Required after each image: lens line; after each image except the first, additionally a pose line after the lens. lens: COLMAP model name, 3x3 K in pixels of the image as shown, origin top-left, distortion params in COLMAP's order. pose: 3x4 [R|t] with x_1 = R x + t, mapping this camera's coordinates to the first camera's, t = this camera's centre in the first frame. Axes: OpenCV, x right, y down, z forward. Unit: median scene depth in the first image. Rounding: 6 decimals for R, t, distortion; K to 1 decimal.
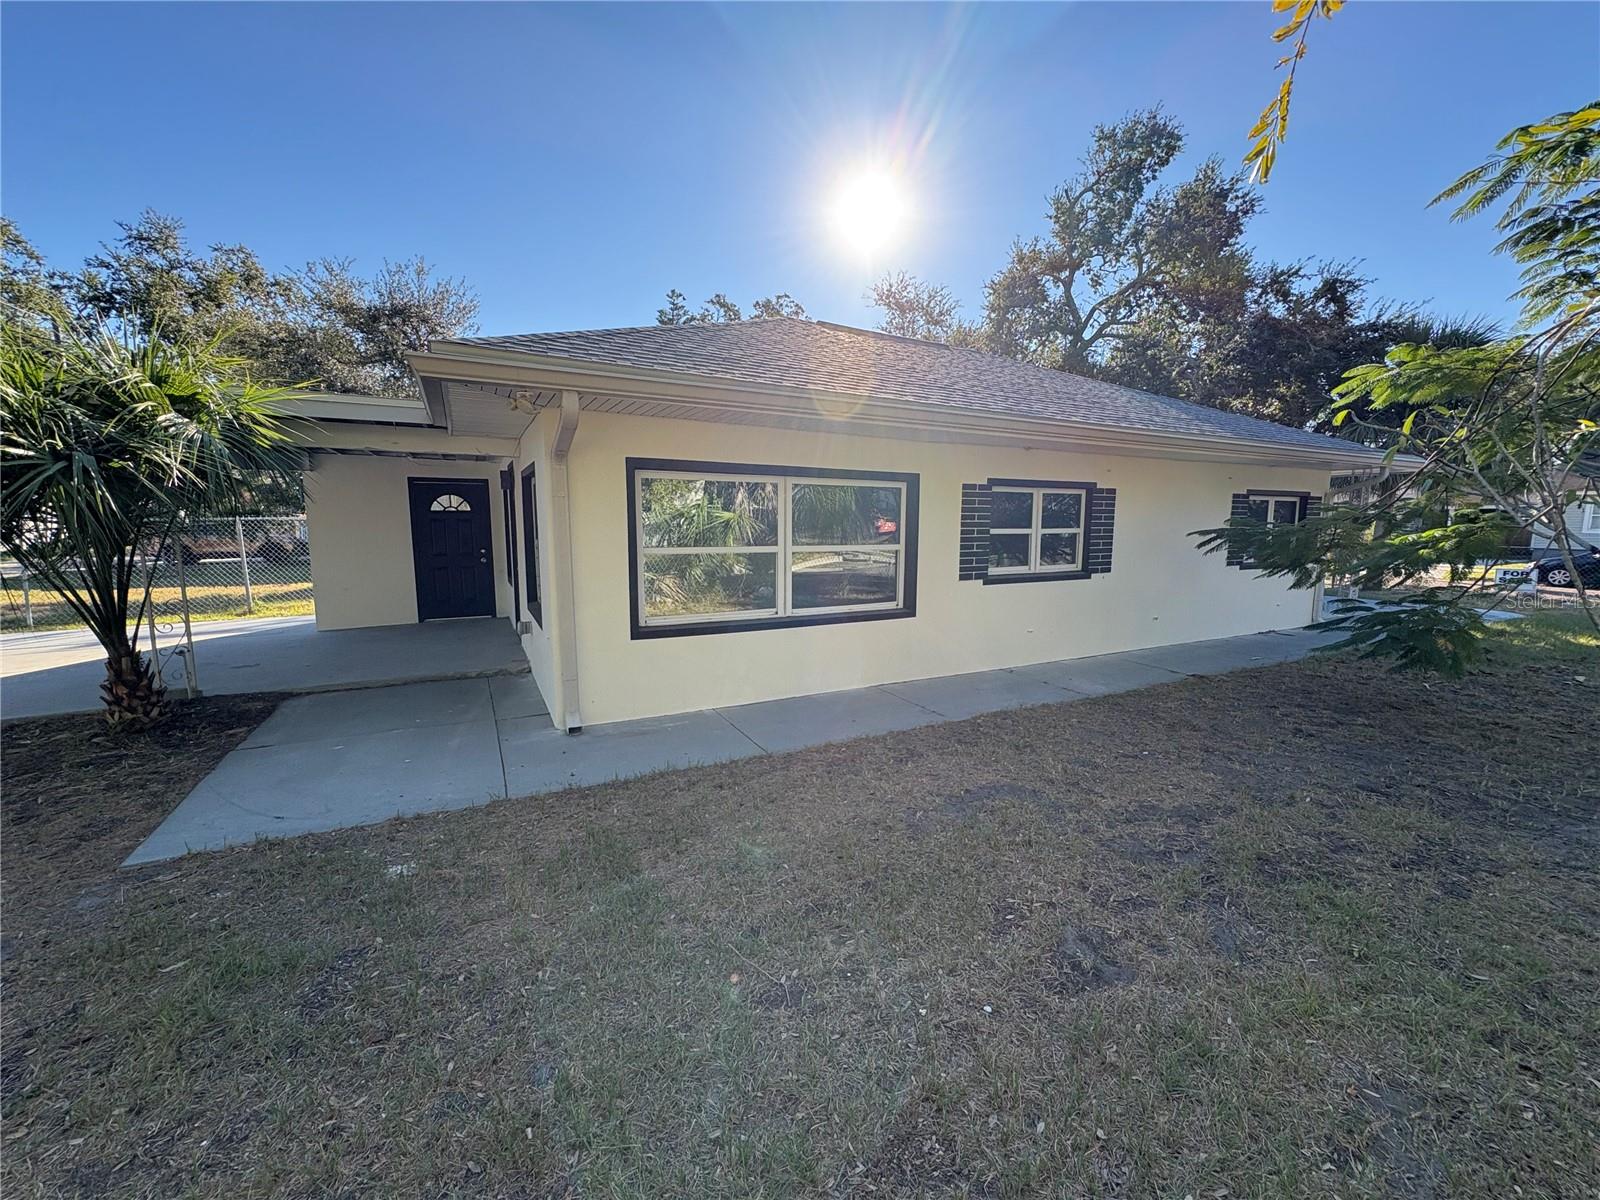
lens RADIAL K [[640.0, 0, 800.0], [0, 640.0, 601.9], [0, 0, 1]] dist [0.000548, 0.000530]
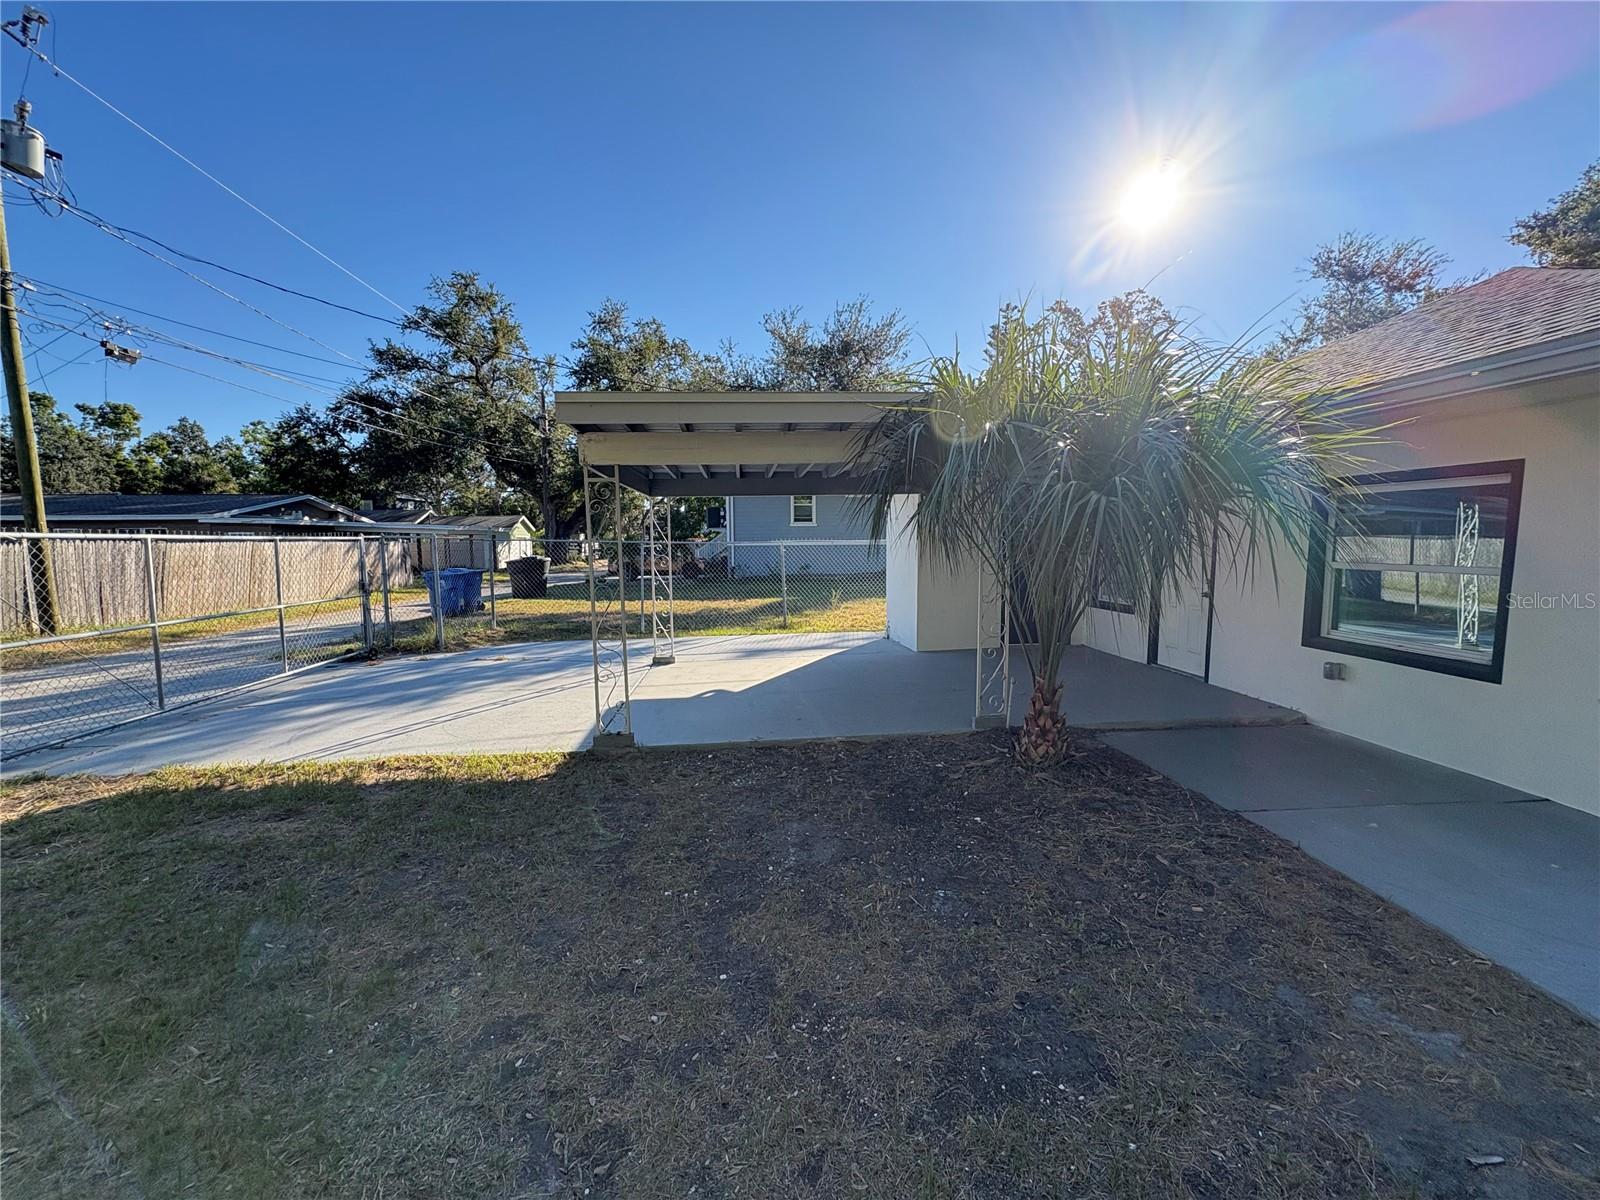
lens RADIAL K [[640.0, 0, 800.0], [0, 640.0, 601.9], [0, 0, 1]] dist [0.000548, 0.000530]
pose [[0.926016, 0.025758, -0.376604, -0.168513], [-0.037511, 0.999010, -0.023905, -0.000418], [0.375615, 0.036263, 0.926066, -0.001236]]
